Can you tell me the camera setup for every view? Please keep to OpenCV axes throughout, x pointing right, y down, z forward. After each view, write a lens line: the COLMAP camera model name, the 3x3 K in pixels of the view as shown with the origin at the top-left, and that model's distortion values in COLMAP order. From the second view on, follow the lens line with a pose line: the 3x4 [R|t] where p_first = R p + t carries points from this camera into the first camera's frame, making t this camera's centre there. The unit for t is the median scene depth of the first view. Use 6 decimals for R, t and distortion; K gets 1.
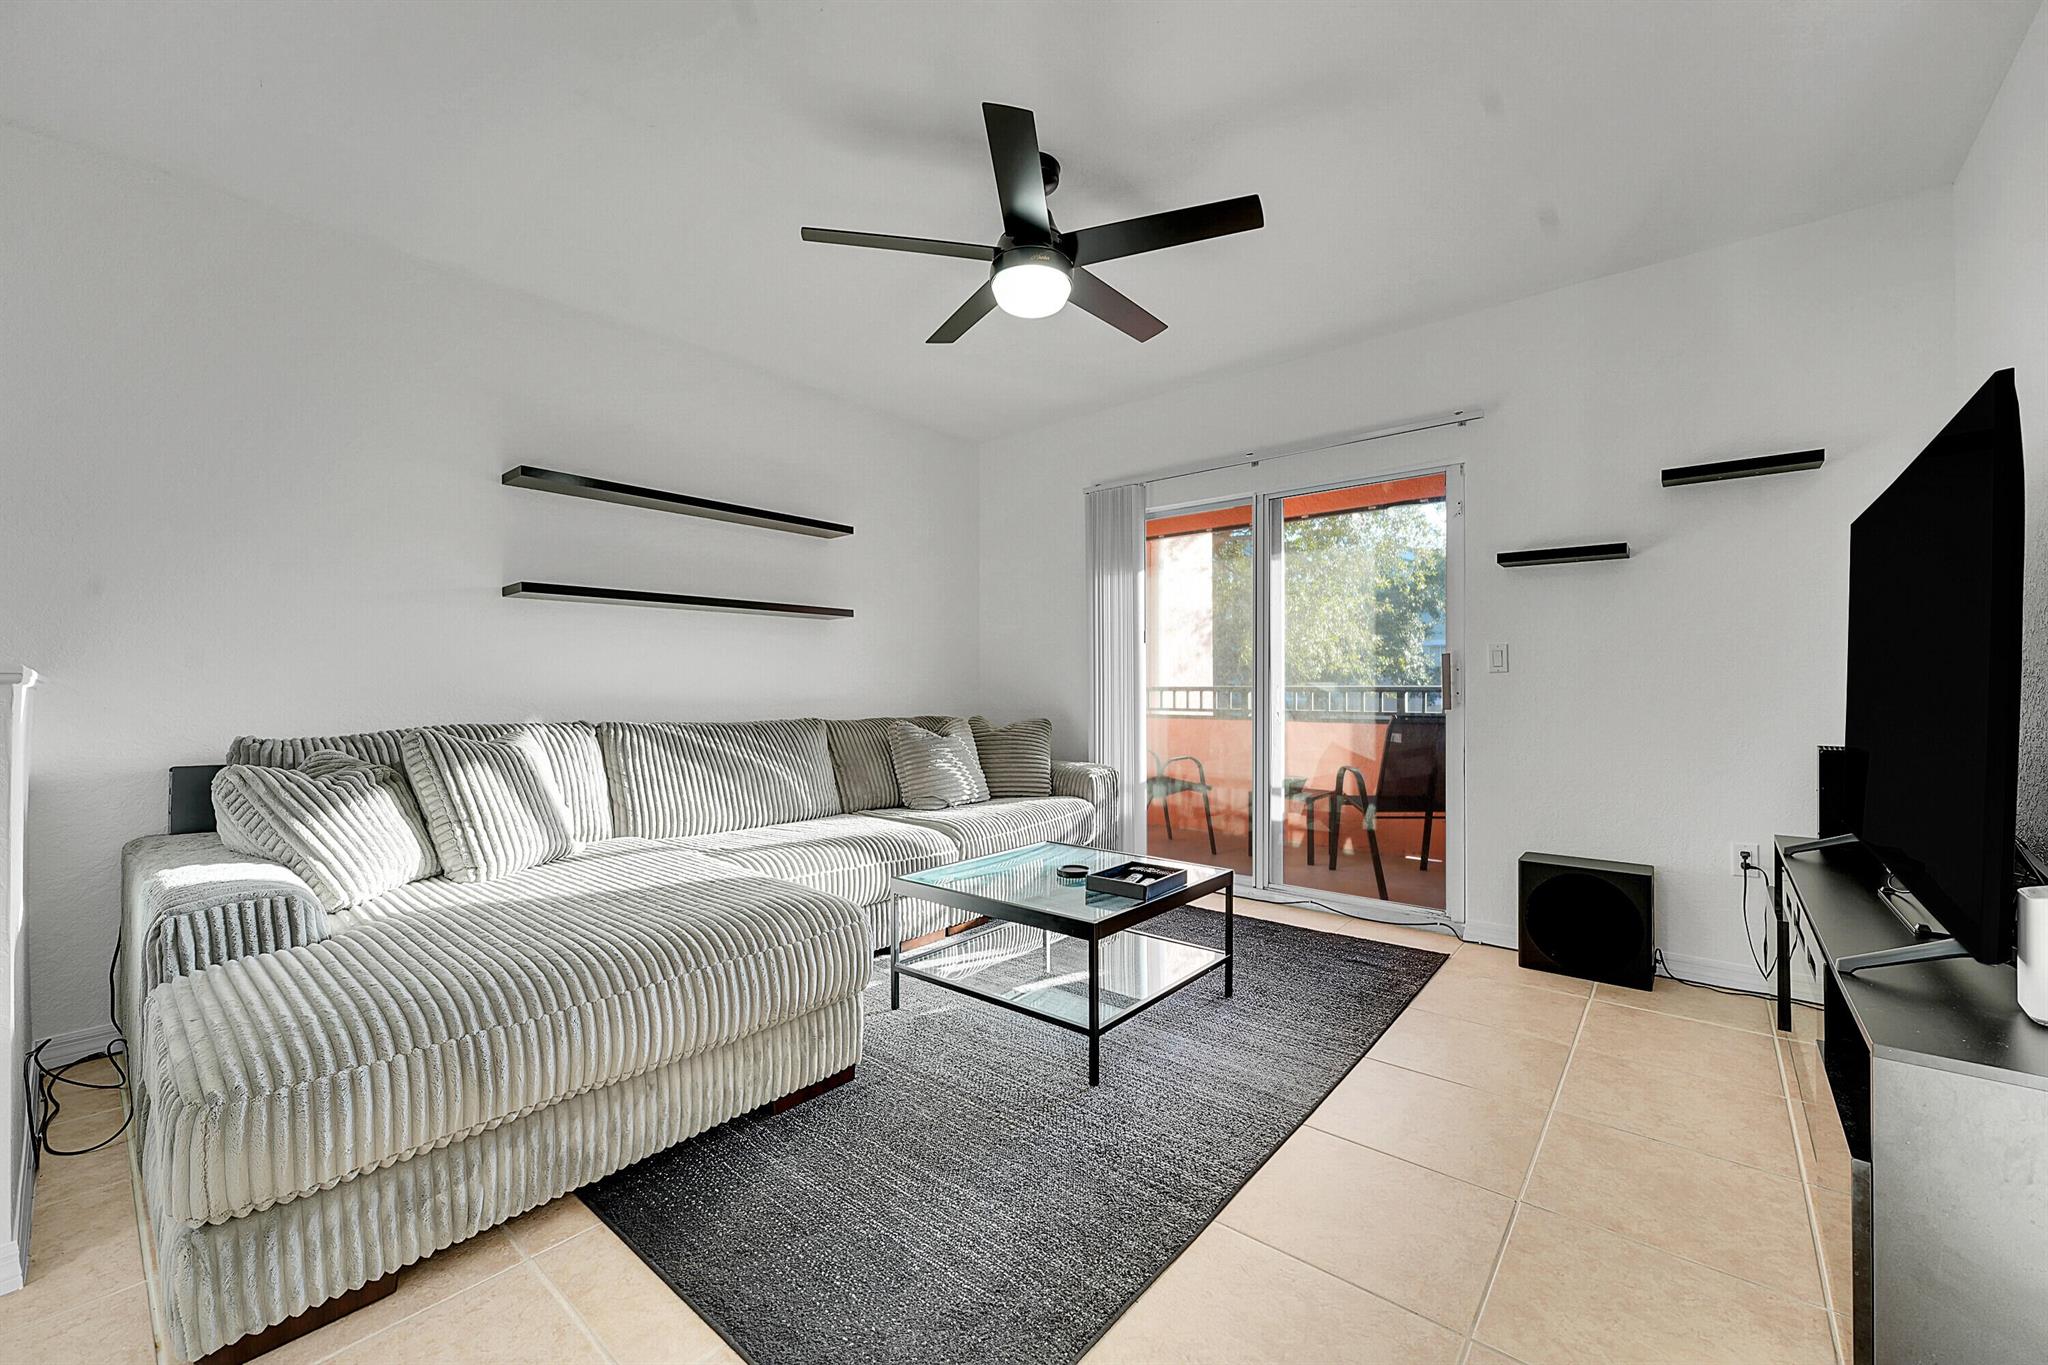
lens RADIAL K [[805.9, 0, 1028.1], [0, 805.9, 684.4], [0, 0, 1]] dist [0.000948, 0.000439]
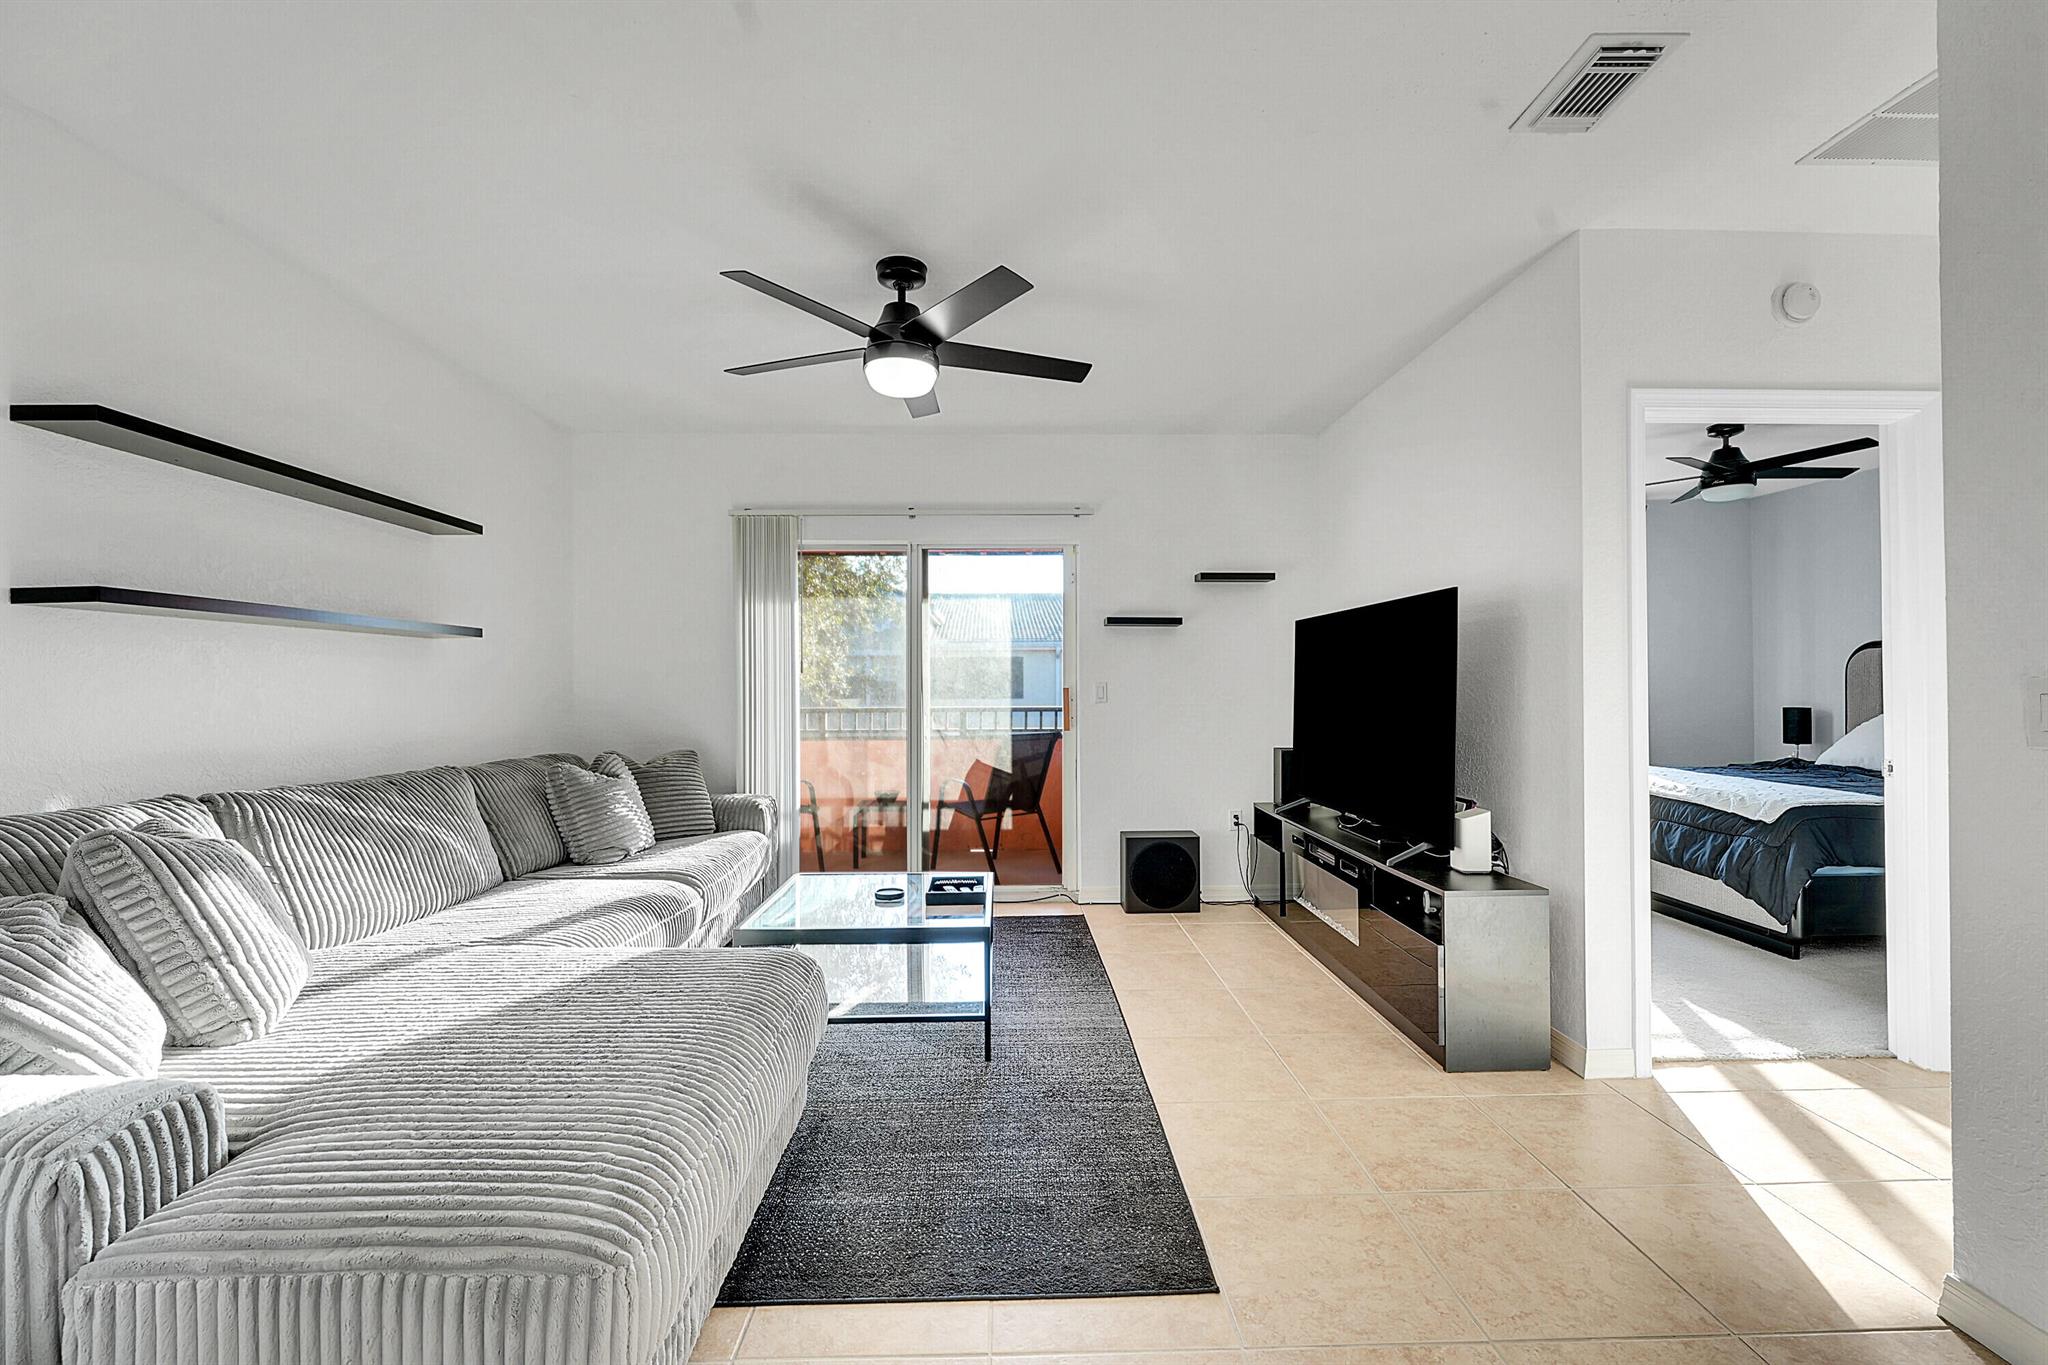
lens RADIAL K [[858.9, 0, 1023.2], [0, 858.9, 682.9], [0, 0, 1]] dist [0.002670, 0.000523]
pose [[0.748386, 0.001884, 0.663261, -0.444848], [0.001847, 0.999986, -0.004925, -0.038181], [-0.663261, 0.004911, 0.748372, -0.001339]]
